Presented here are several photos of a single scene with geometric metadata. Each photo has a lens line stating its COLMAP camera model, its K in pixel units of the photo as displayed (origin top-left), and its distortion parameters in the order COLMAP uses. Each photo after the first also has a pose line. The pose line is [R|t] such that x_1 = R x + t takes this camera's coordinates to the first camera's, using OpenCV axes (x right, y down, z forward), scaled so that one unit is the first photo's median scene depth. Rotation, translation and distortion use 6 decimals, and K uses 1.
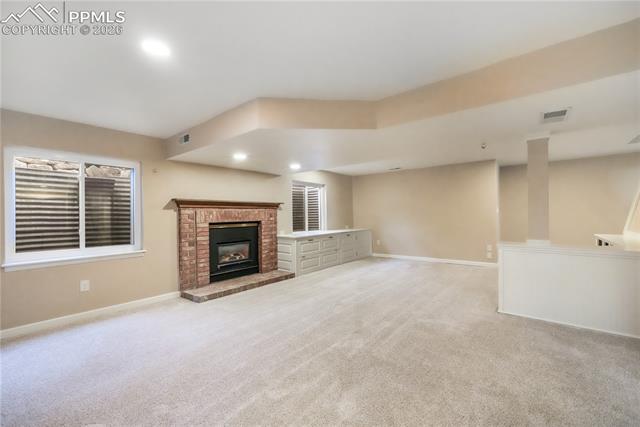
lens RADIAL K [[264.7, 0, 316.7], [0, 264.7, 214.3], [0, 0, 1]] dist [-0.001681, -0.000002]
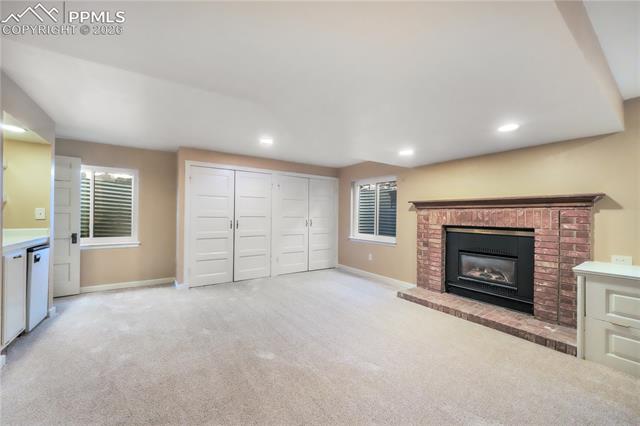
lens RADIAL K [[245.7, 0, 324.0], [0, 245.7, 215.2], [0, 0, 1]] dist [0.001204, 0.000030]
pose [[-0.260048, 0.008517, -0.965558, 0.487602], [-0.006967, 0.999919, 0.010697, -0.007861], [0.965570, 0.009509, -0.259968, 0.771992]]
